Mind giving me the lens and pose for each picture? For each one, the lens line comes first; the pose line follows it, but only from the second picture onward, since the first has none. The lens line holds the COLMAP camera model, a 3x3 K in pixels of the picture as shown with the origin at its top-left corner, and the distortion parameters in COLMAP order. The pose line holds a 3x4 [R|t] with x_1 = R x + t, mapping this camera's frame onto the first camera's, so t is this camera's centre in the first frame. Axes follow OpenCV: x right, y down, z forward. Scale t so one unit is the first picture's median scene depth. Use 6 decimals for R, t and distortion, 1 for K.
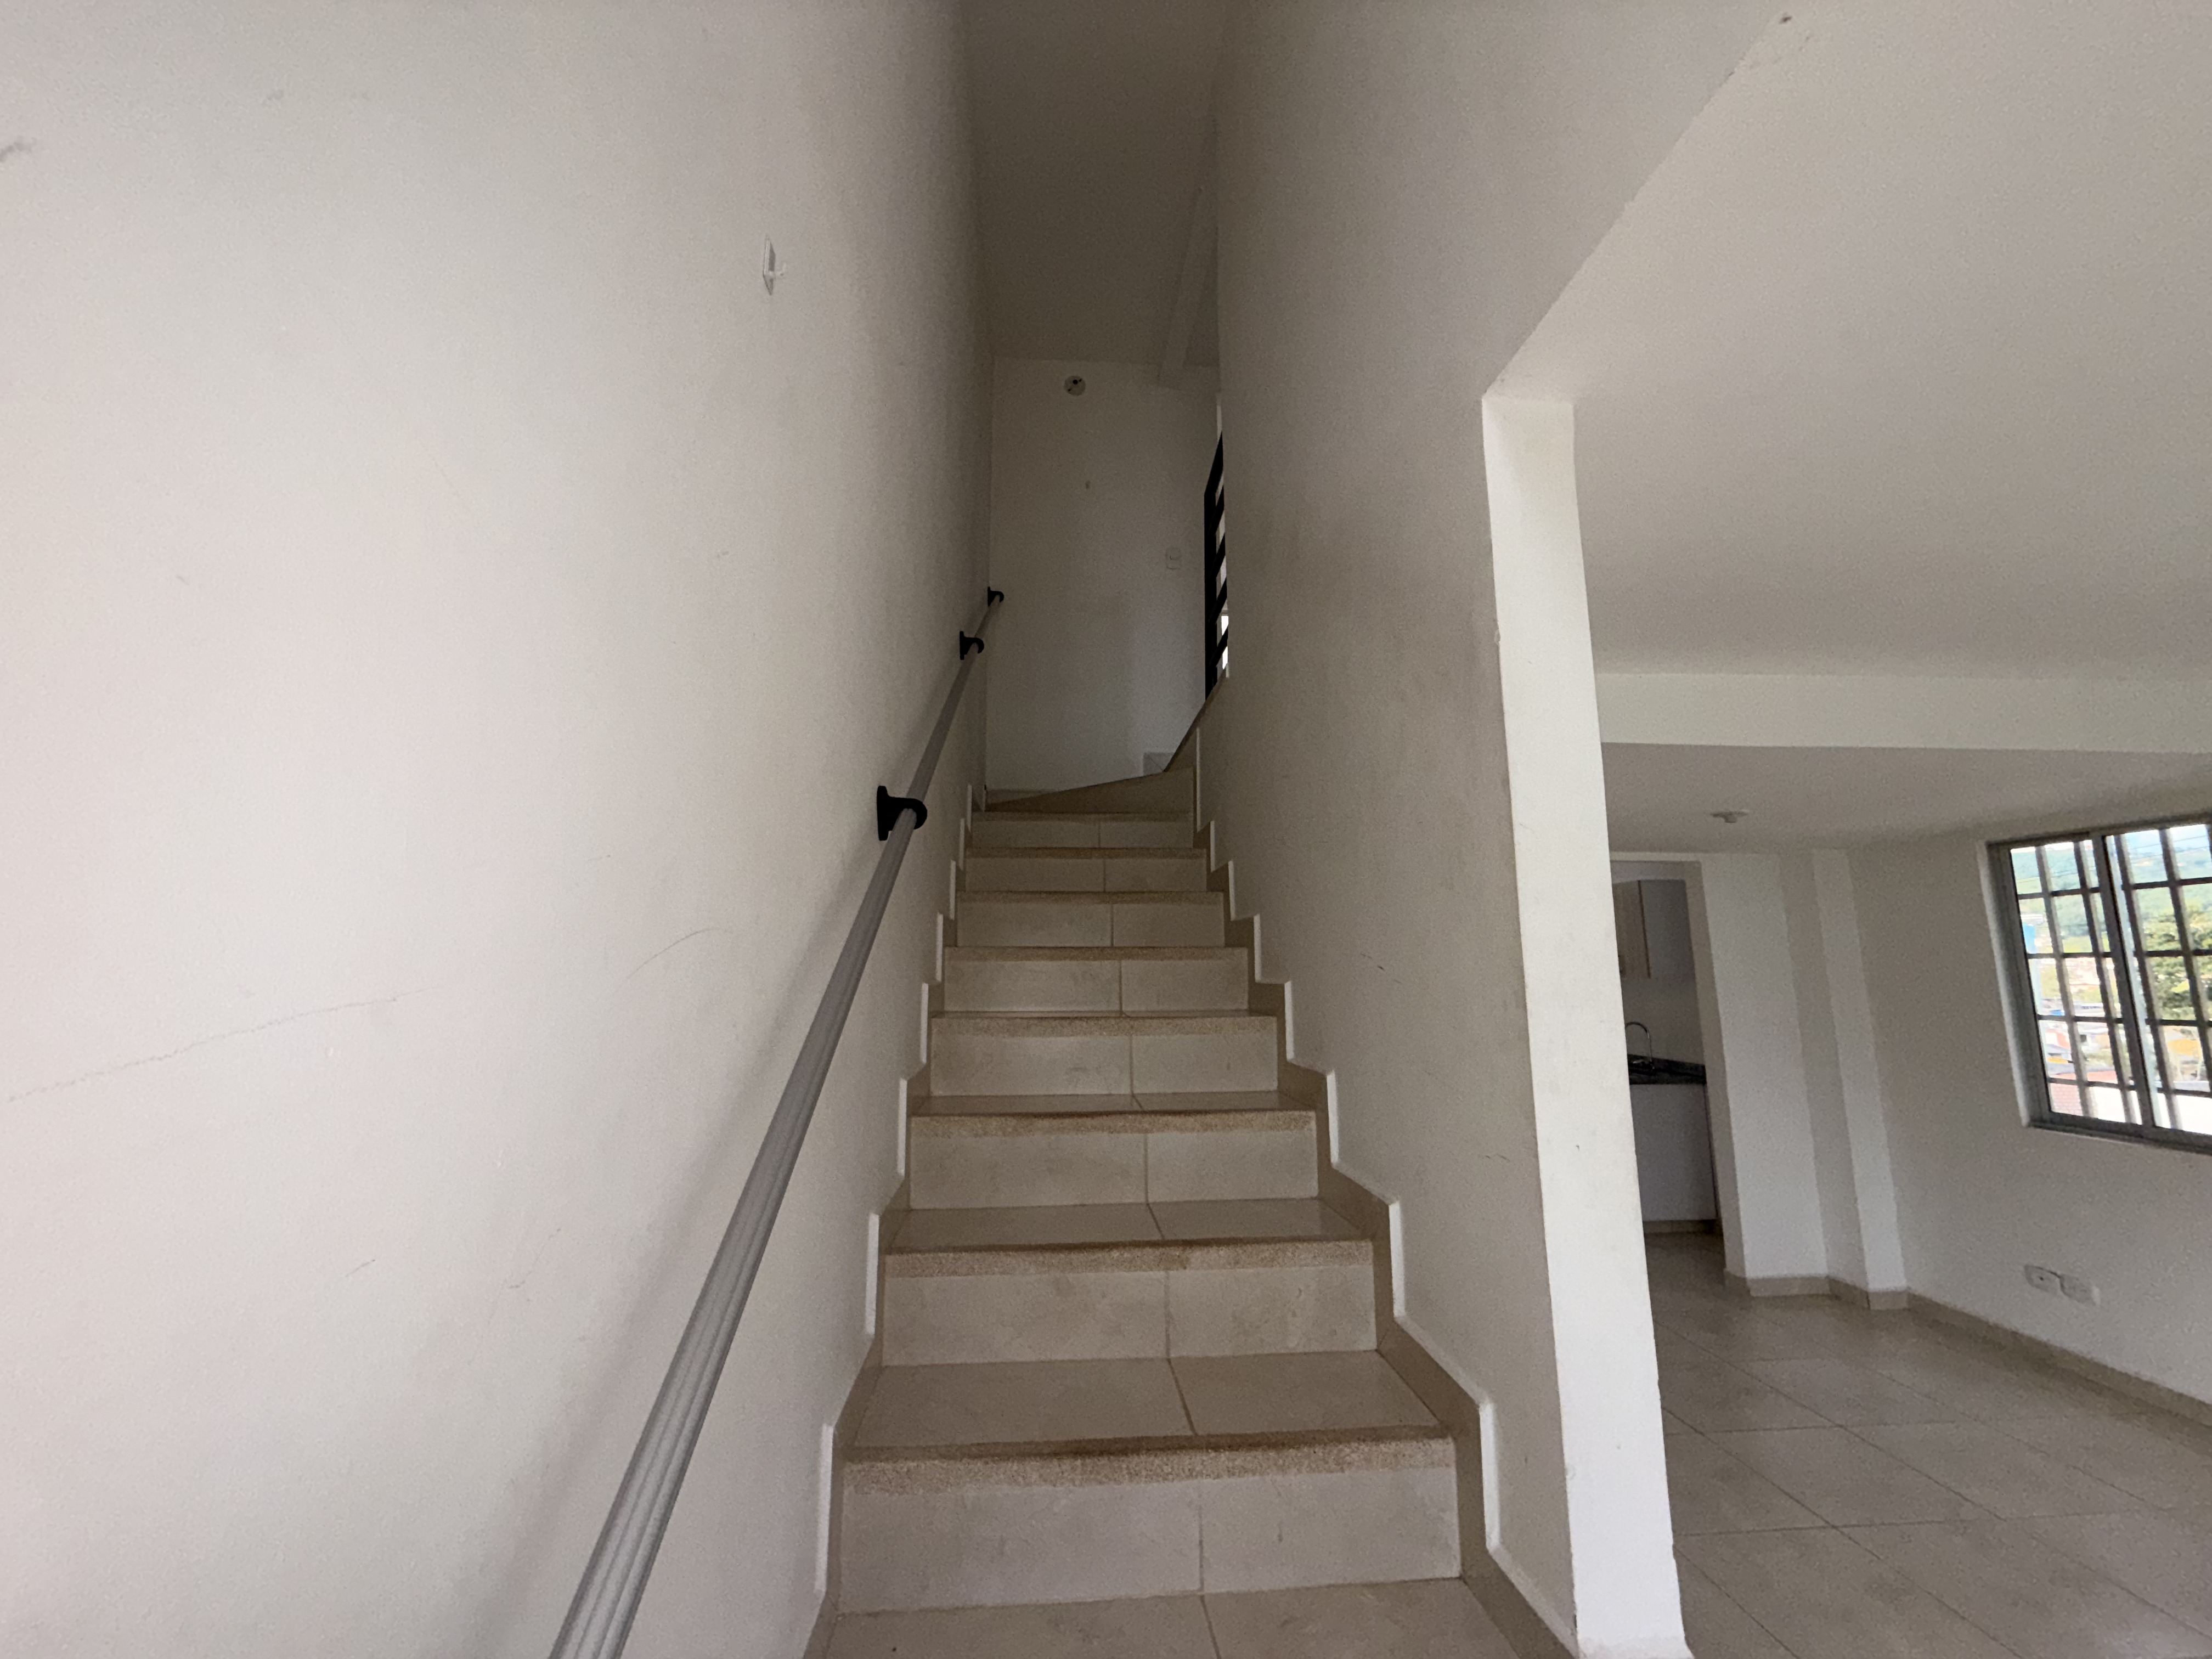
lens RADIAL K [[881.6, 0, 1118.3], [0, 881.6, 825.0], [0, 0, 1]] dist [-0.000030, 0.000478]
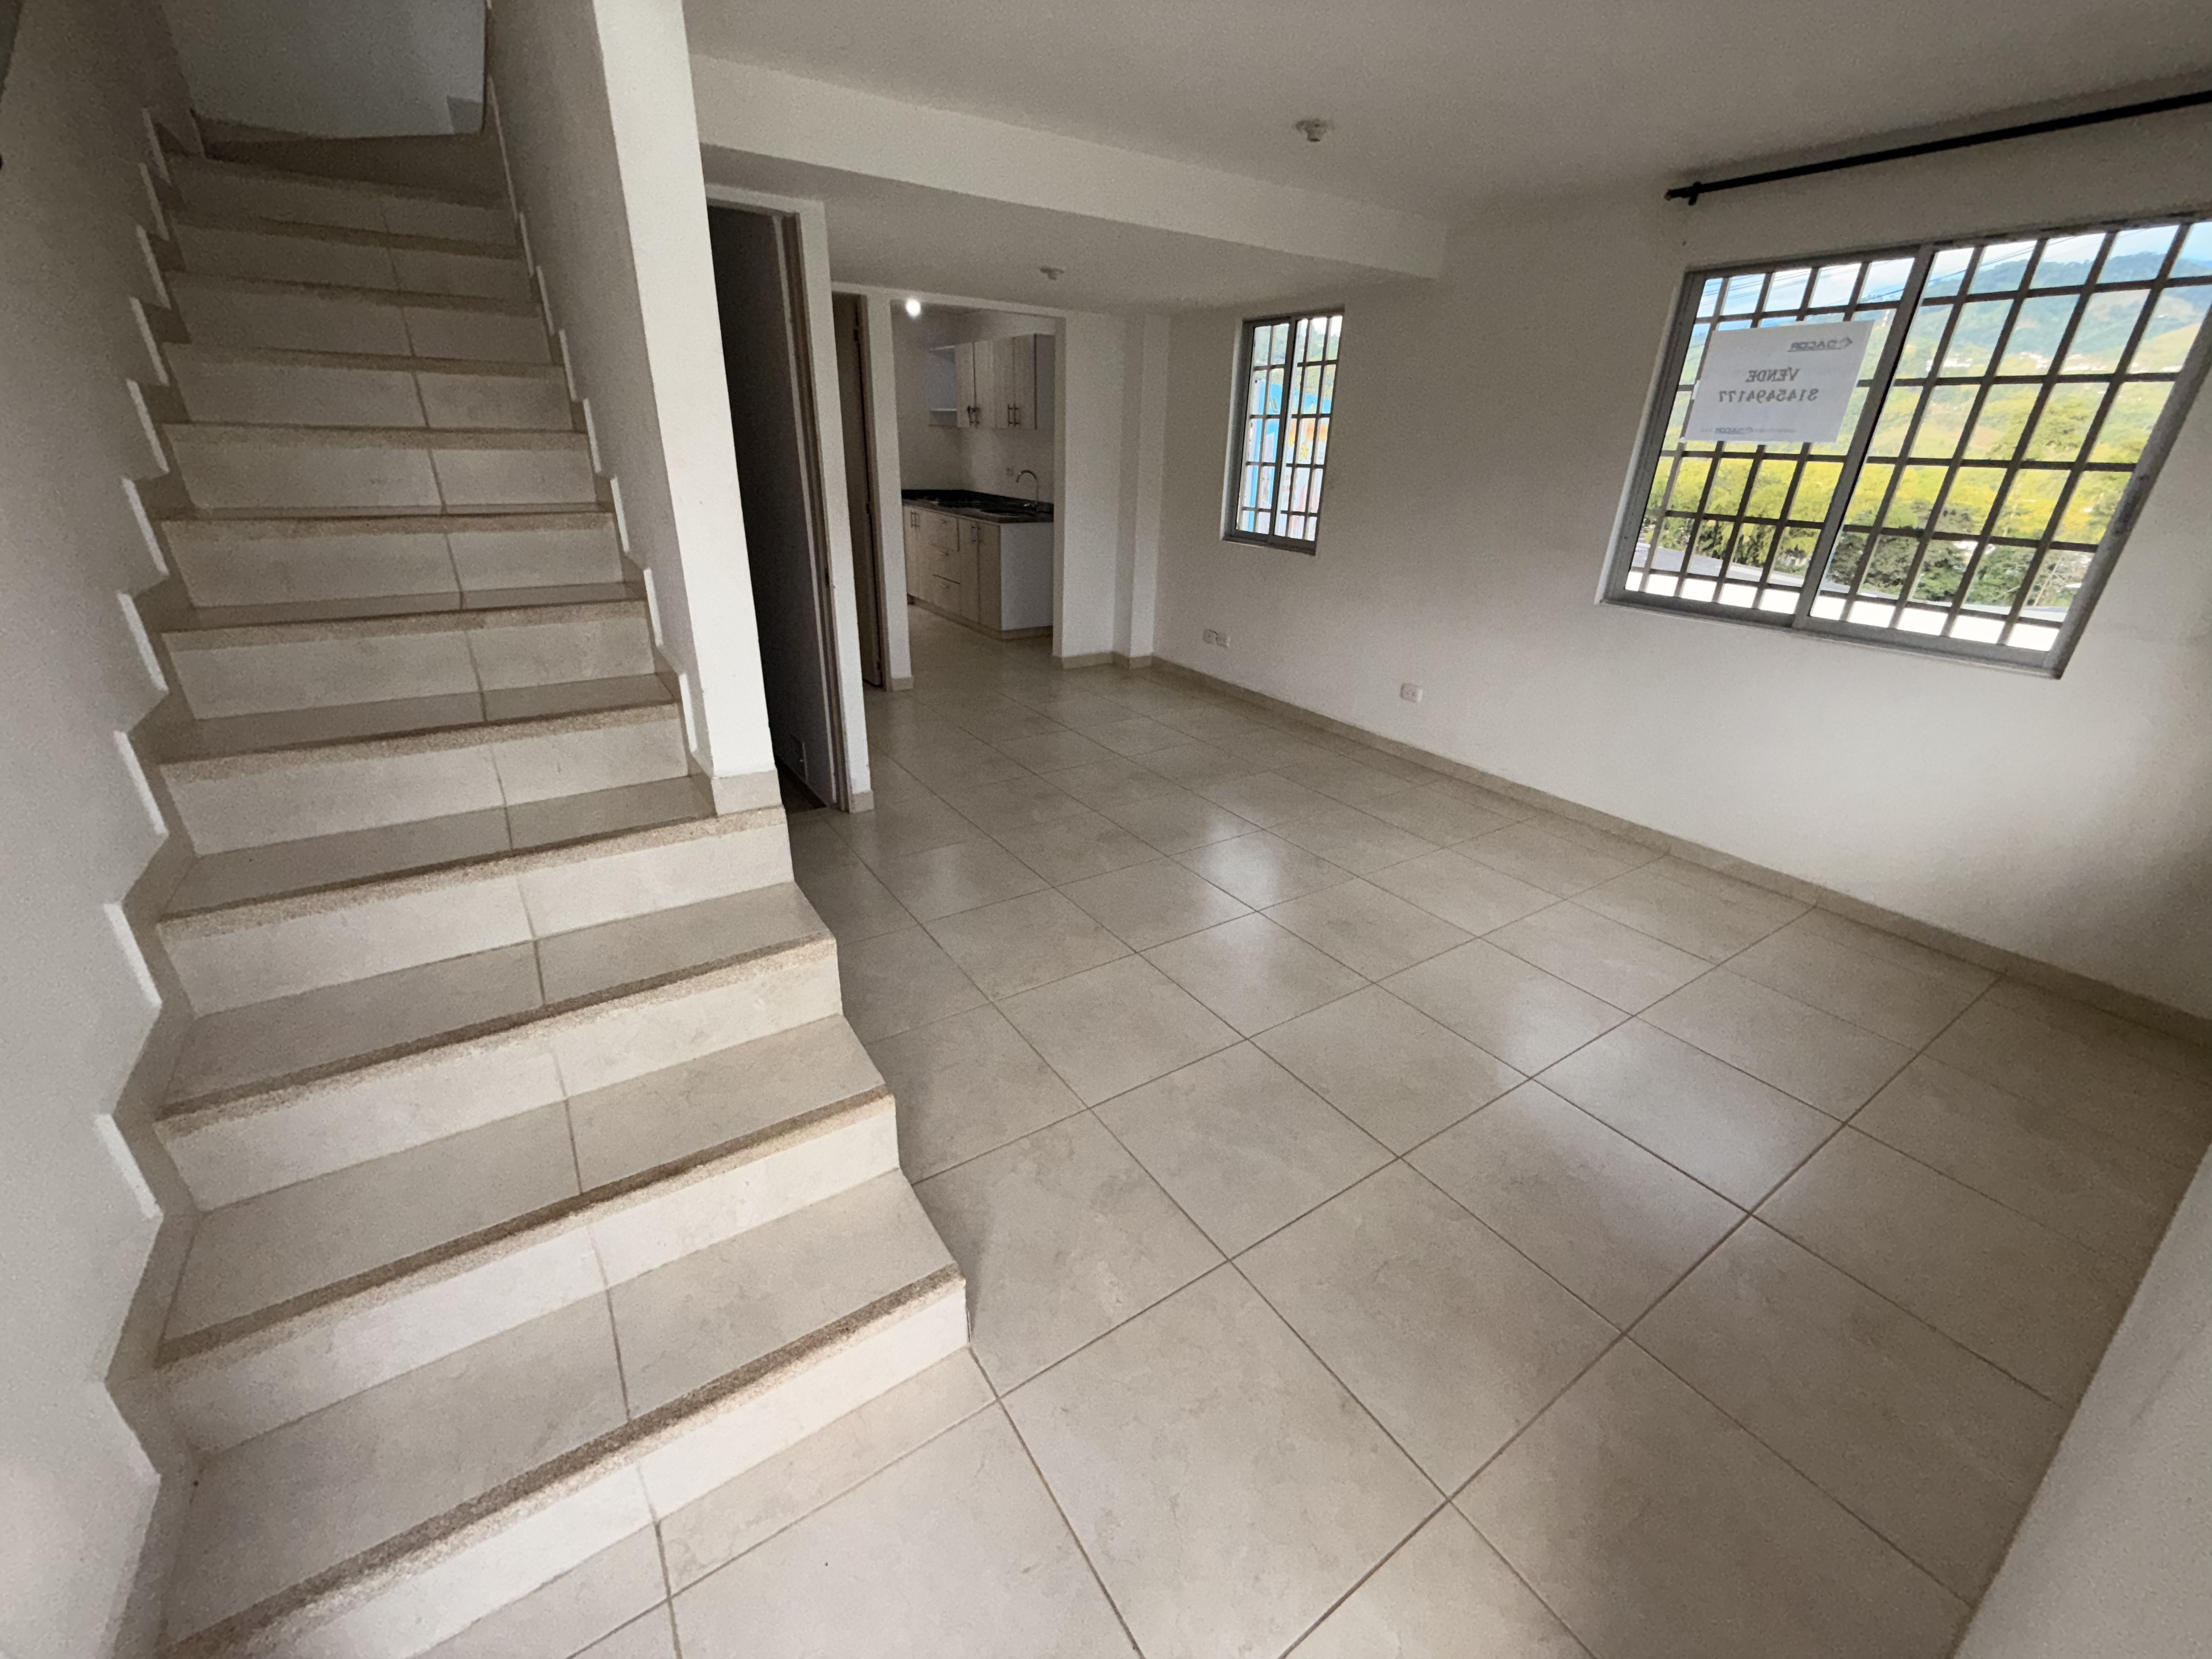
lens RADIAL K [[881.6, 0, 1105.9], [0, 881.6, 825.6], [0, 0, 1]] dist [-0.000030, 0.000478]
pose [[0.880039, -0.165975, 0.444954, 0.110845], [-0.106838, 0.843728, 0.526032, -0.012438], [-0.462728, -0.510467, 0.724780, -0.220988]]
